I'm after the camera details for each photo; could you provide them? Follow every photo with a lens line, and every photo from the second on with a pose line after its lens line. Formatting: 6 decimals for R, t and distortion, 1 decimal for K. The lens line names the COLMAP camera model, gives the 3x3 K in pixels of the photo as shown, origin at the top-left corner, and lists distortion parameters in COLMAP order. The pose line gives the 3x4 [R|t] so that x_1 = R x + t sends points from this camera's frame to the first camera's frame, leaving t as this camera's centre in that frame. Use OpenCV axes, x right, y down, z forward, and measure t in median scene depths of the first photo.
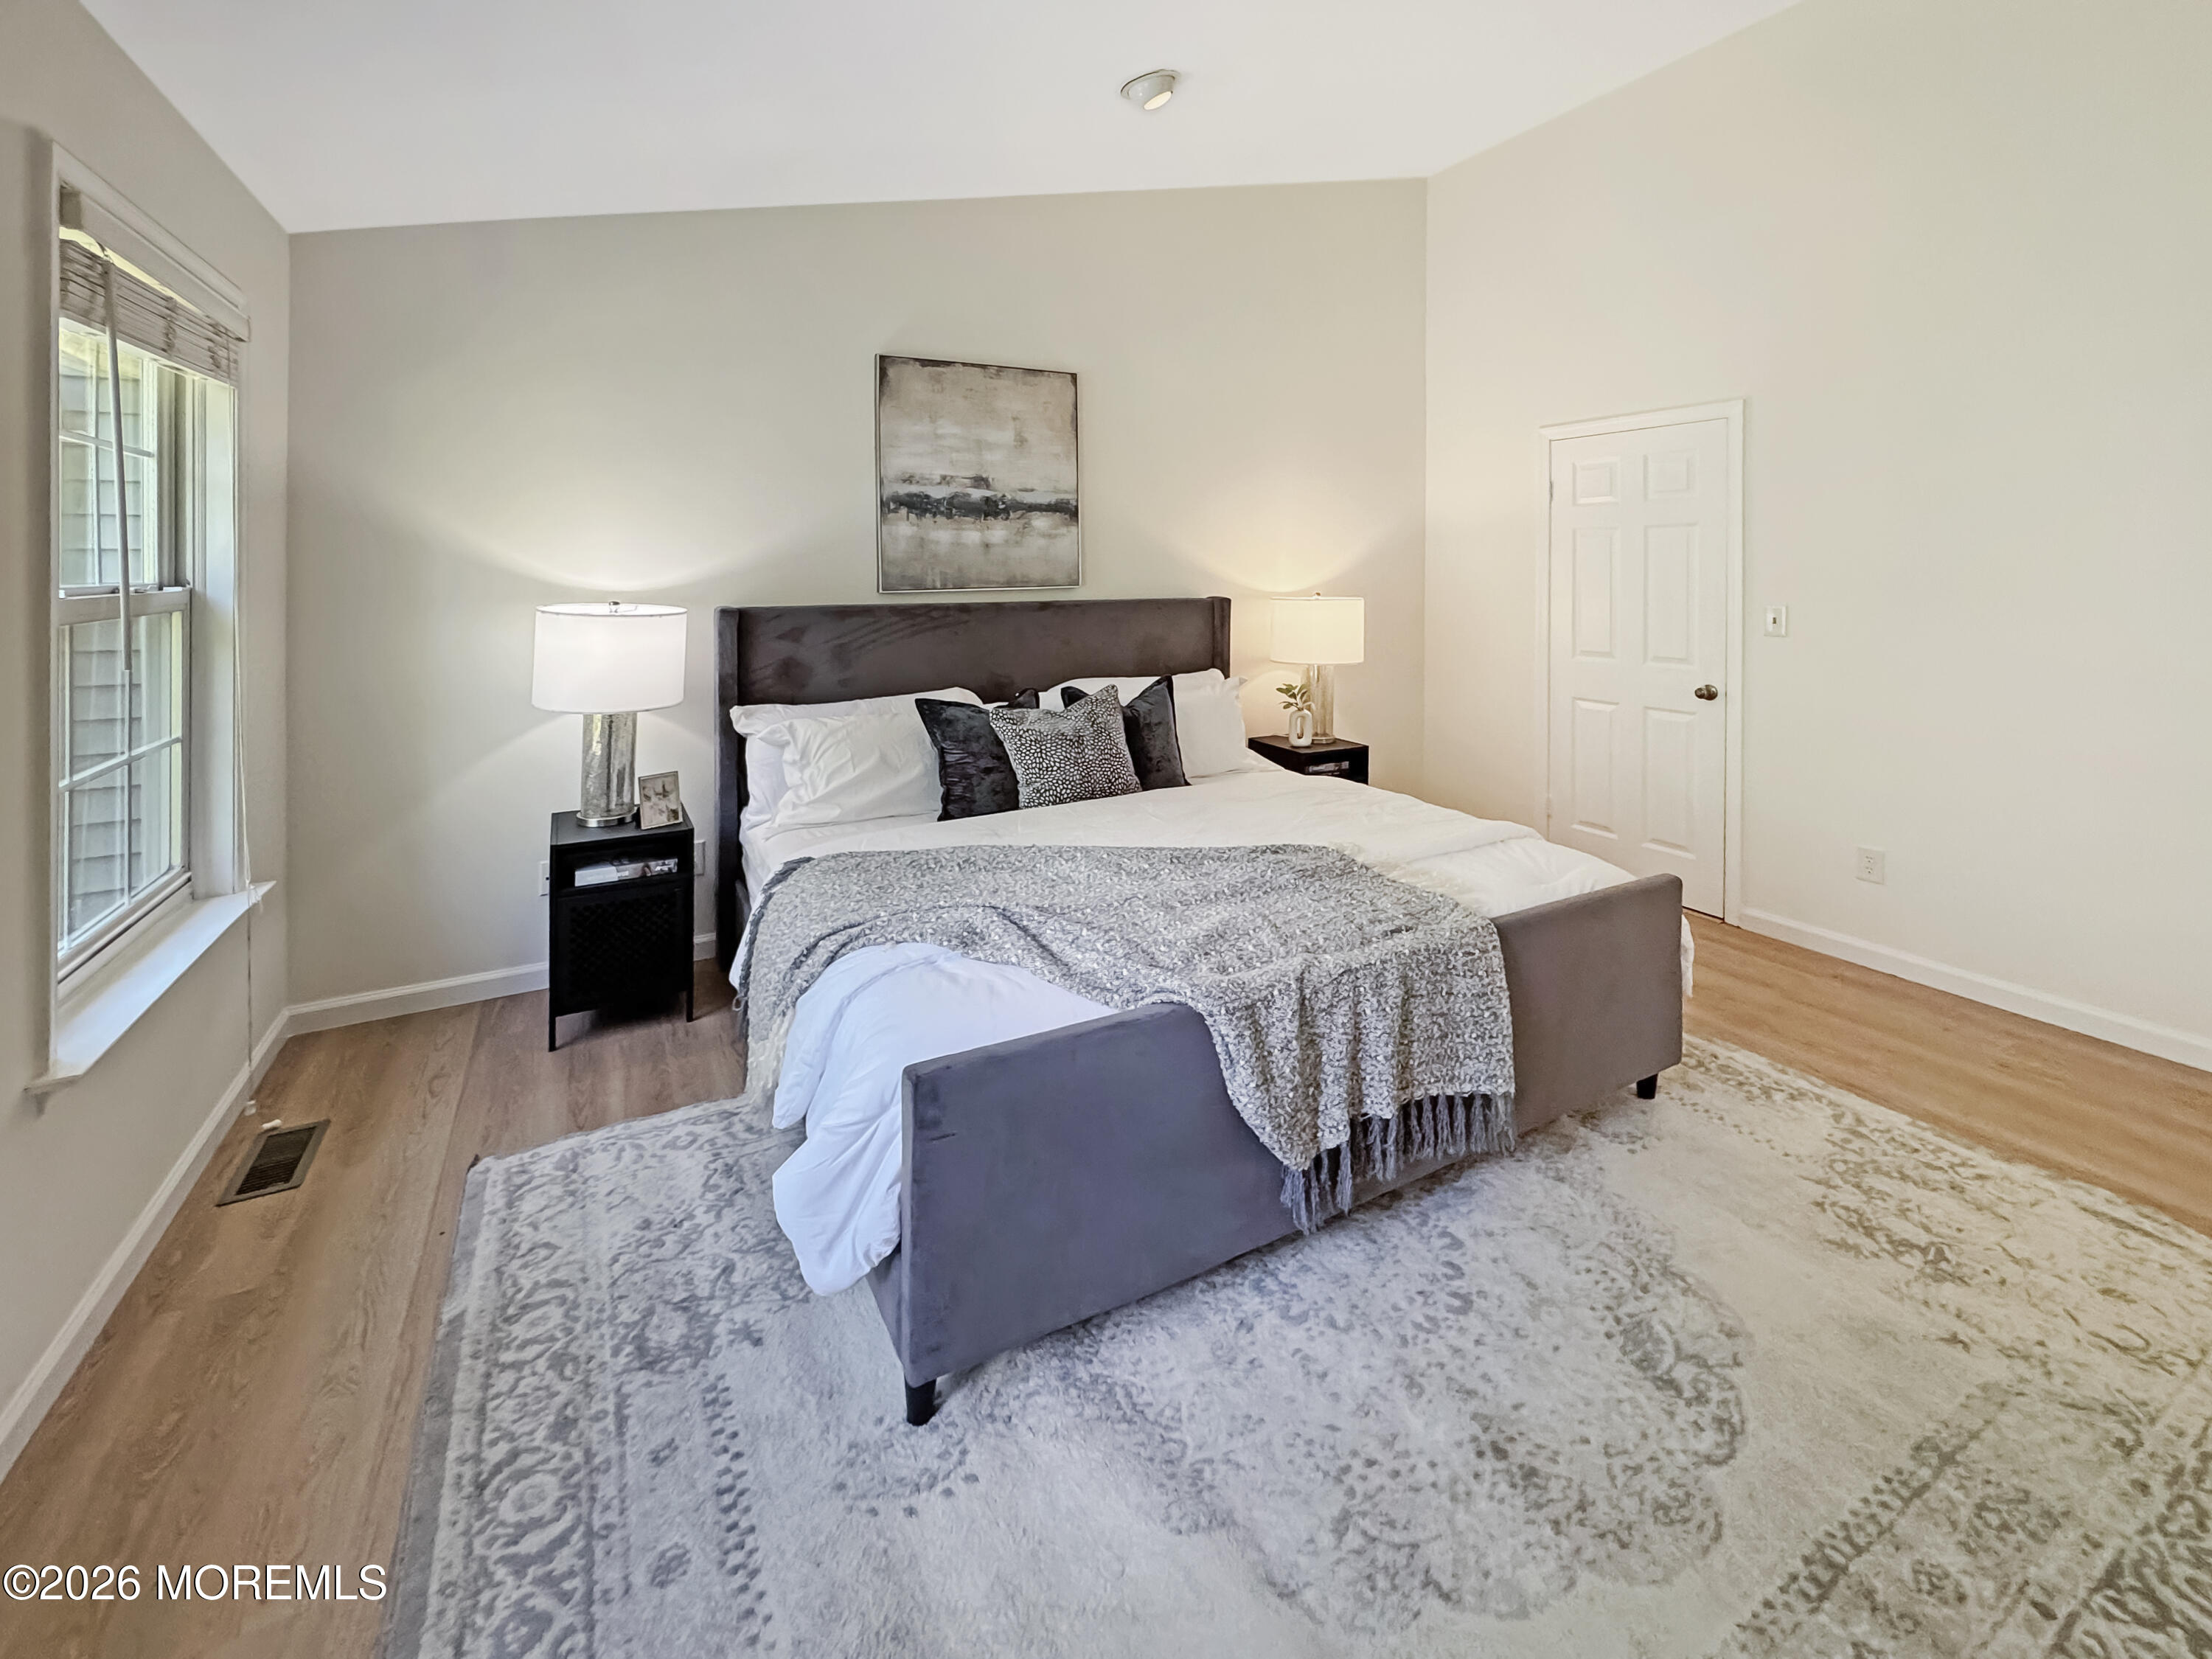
lens RADIAL K [[889.8, 0, 1106.0], [0, 889.8, 829.5], [0, 0, 1]] dist [-0.006483, 0.000819]
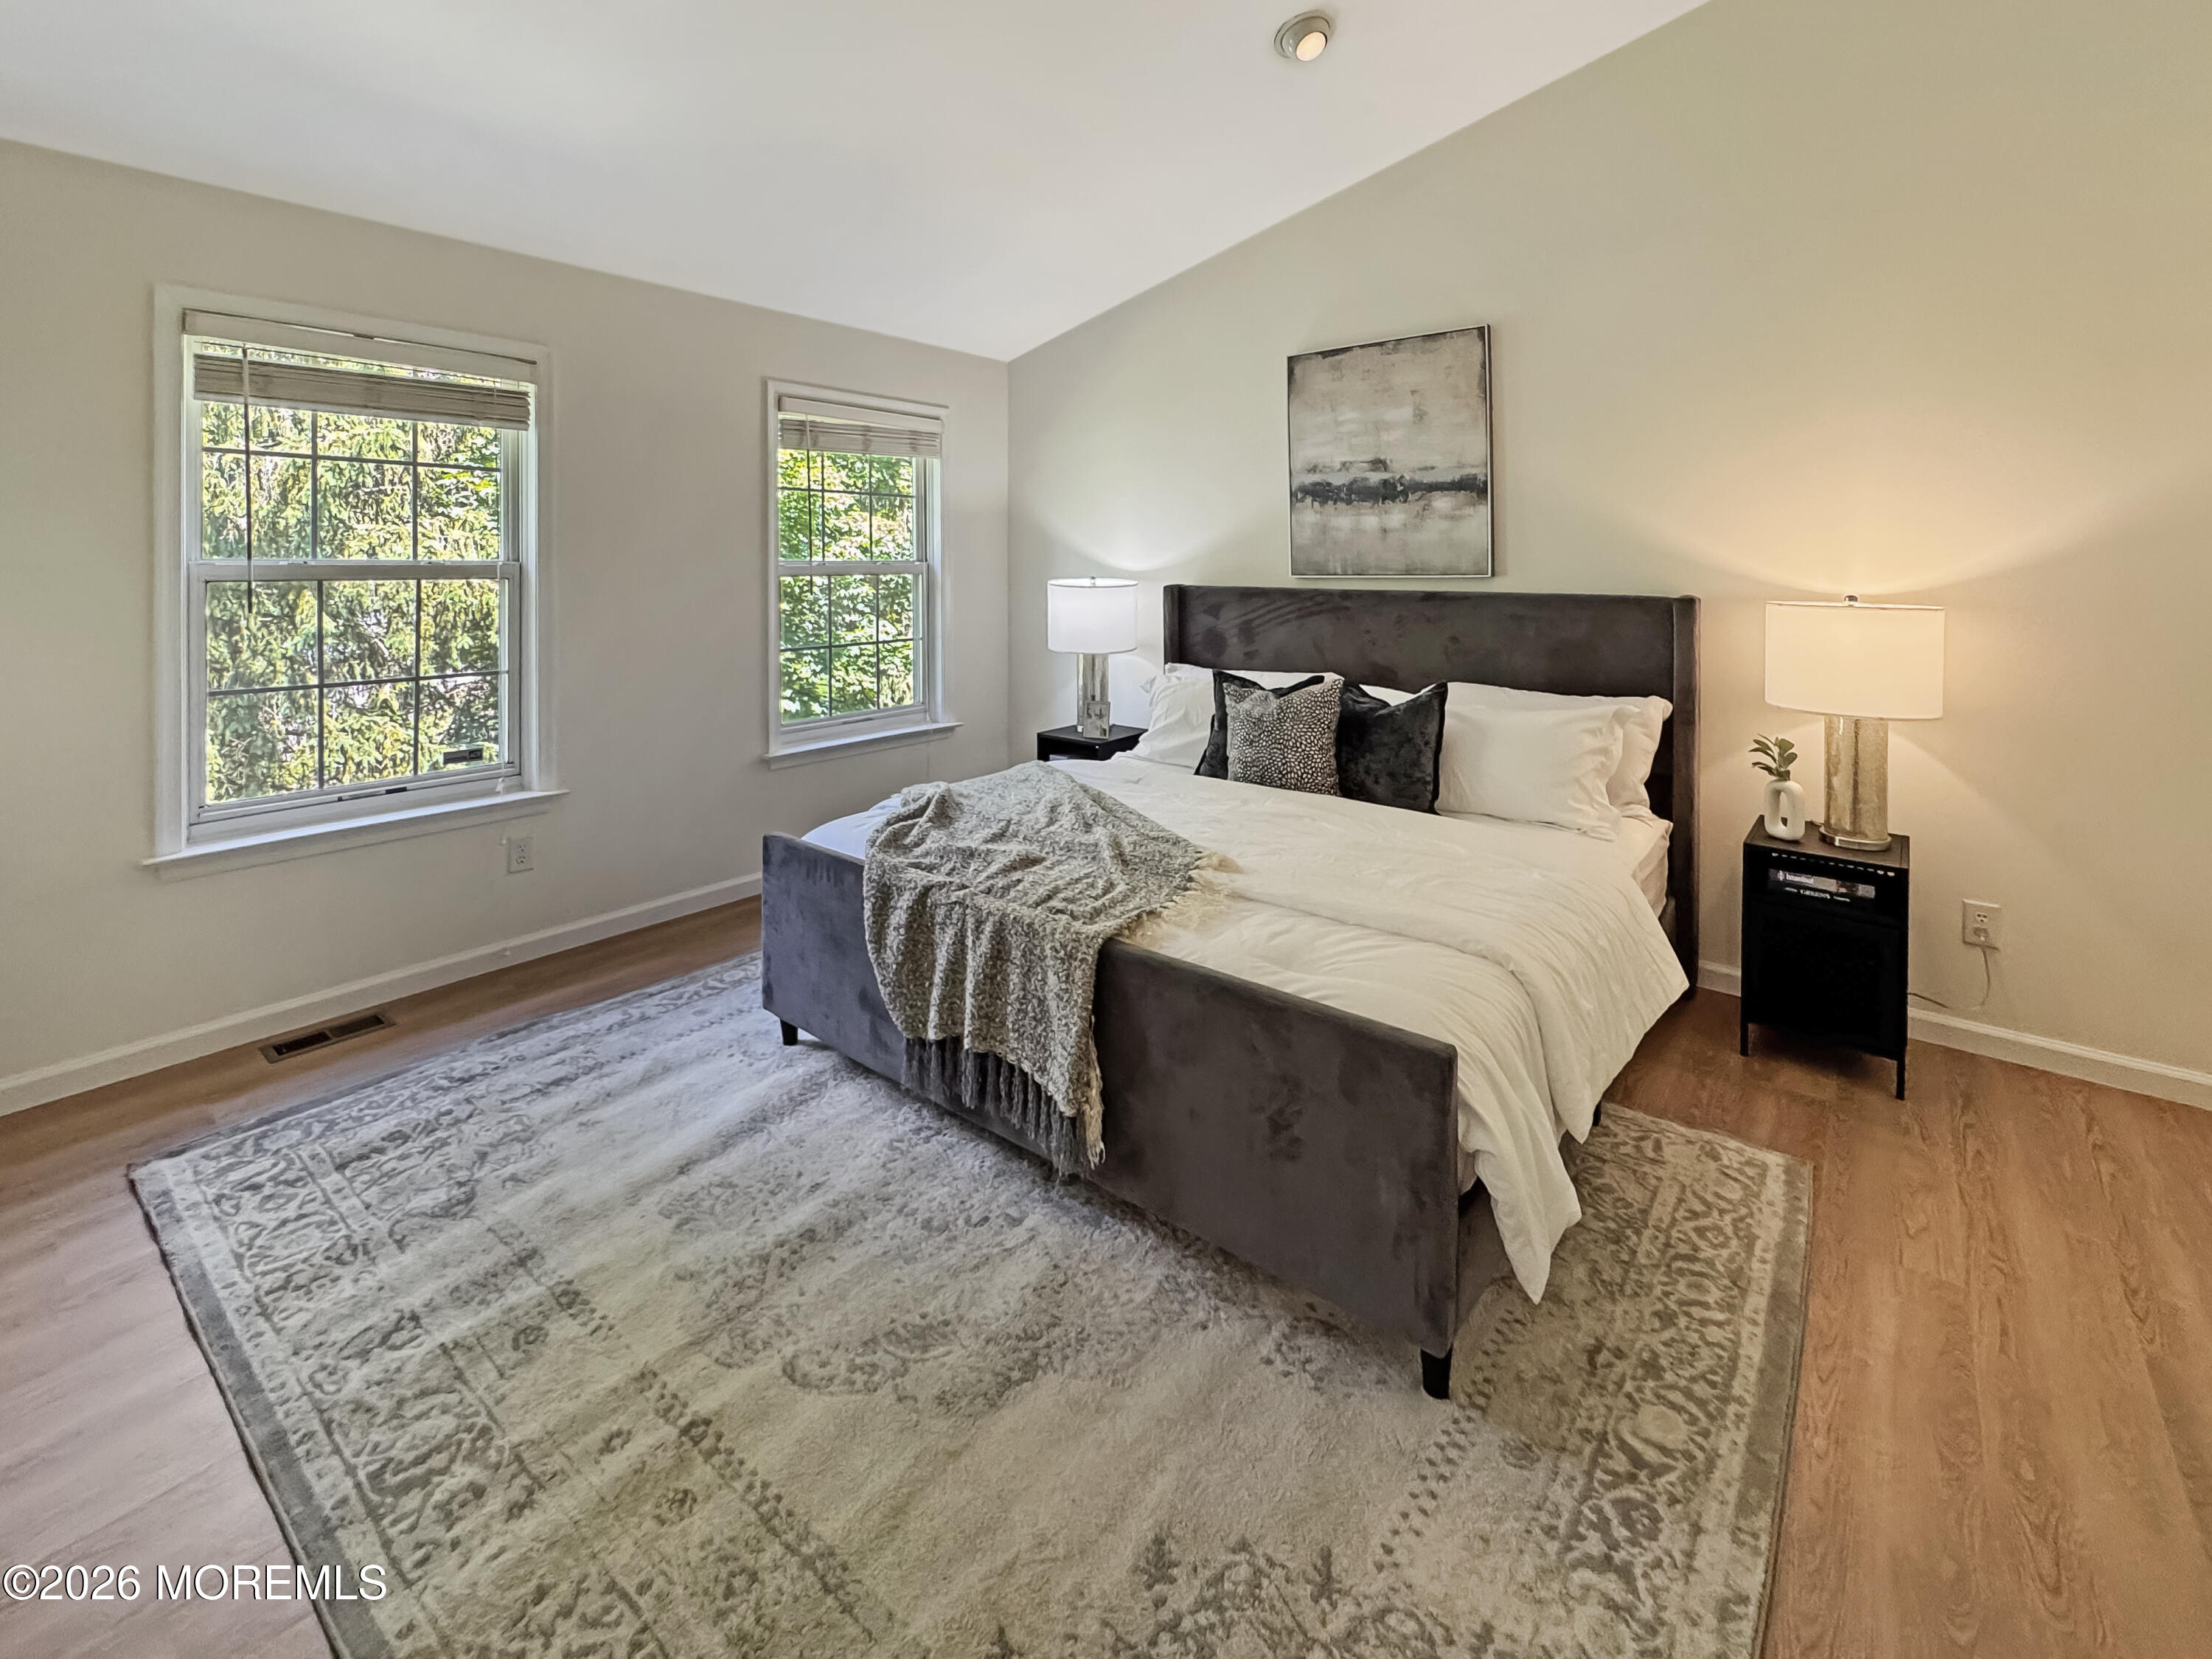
lens RADIAL K [[930.7, 0, 1111.9], [0, 930.7, 886.5], [0, 0, 1]] dist [-0.009249, 0.000062]
pose [[0.389605, 0.306926, -0.868334, 0.788887], [-0.262906, 0.940668, 0.214532, -0.097669], [0.882660, 0.144707, 0.447182, 0.356984]]
